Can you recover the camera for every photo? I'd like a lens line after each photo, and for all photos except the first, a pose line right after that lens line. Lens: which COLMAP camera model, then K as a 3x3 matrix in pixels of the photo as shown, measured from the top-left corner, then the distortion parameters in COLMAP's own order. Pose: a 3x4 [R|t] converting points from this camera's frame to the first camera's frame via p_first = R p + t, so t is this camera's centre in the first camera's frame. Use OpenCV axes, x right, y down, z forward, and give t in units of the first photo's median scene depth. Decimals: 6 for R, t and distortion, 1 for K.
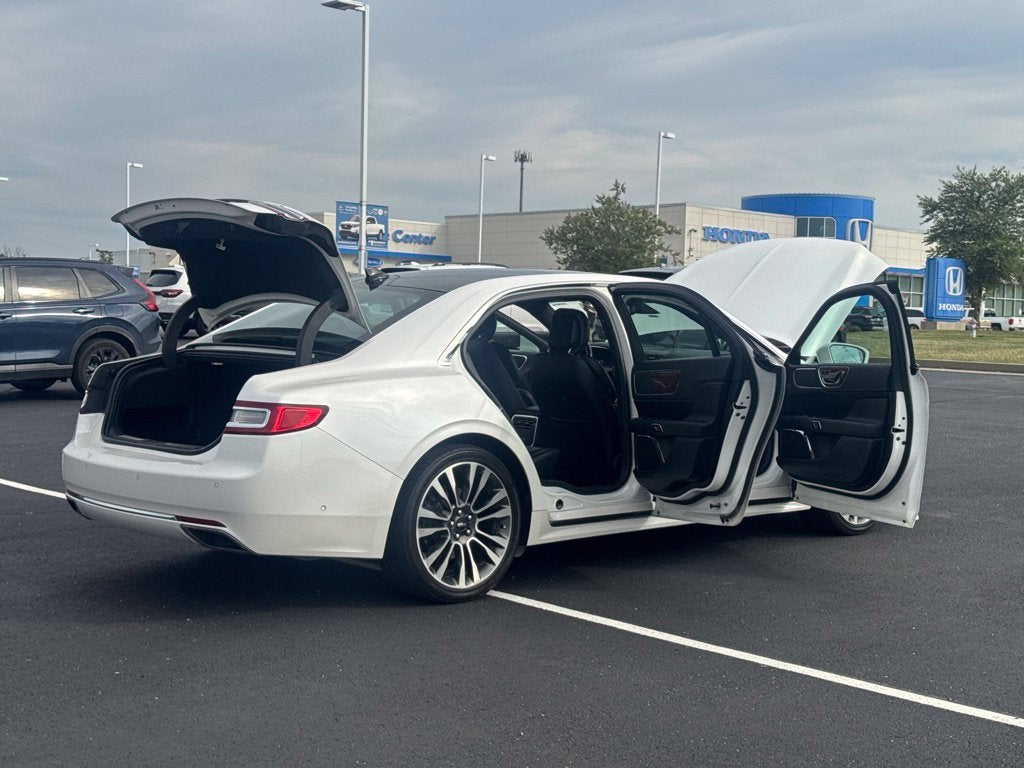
lens RADIAL K [[1419.6, 0, 507.4], [0, 1419.6, 391.9], [0, 0, 1]] dist [0.116192, 0.000000]
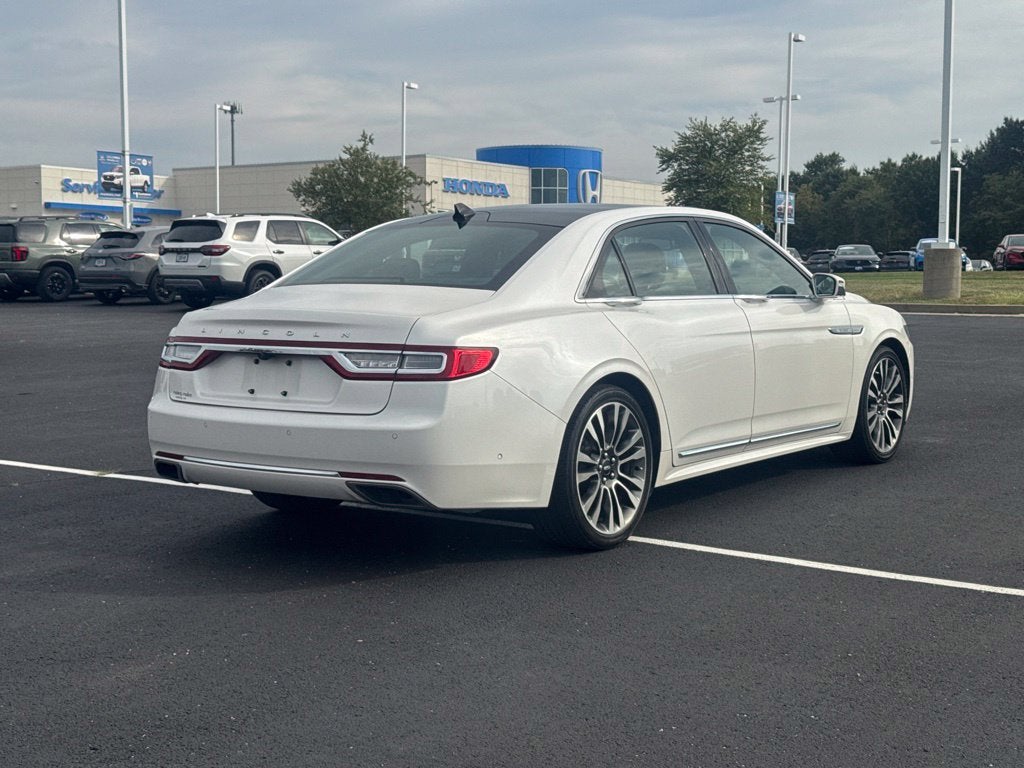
lens RADIAL K [[1419.6, 0, 511.4], [0, 1419.6, 380.8], [0, 0, 1]] dist [0.116192, 0.000000]
pose [[0.979843, -0.039139, 0.195897, -0.273280], [0.034302, 0.999018, 0.028030, 0.005197], [-0.196801, -0.020745, 0.980224, 0.070870]]
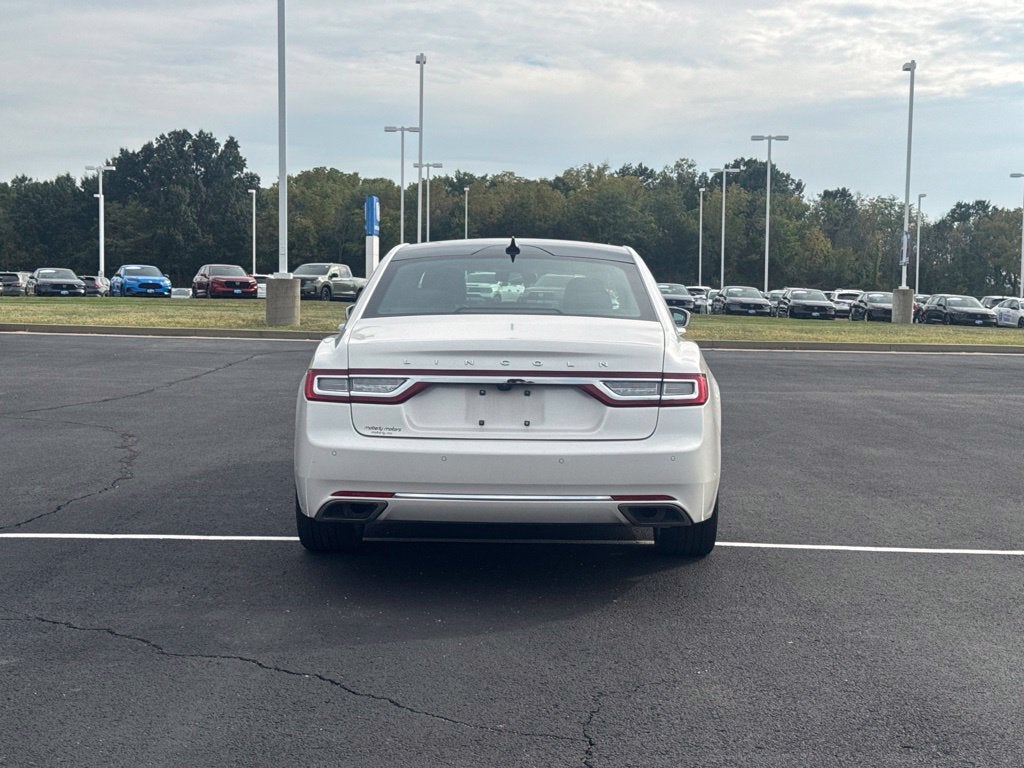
lens RADIAL K [[1419.6, 0, 513.3], [0, 1419.6, 380.0], [0, 0, 1]] dist [0.116192, 0.000000]
pose [[0.689948, -0.052918, 0.721922, -0.877645], [0.040904, 0.998581, 0.034106, -0.024357], [-0.722702, 0.005998, 0.691134, 0.349475]]
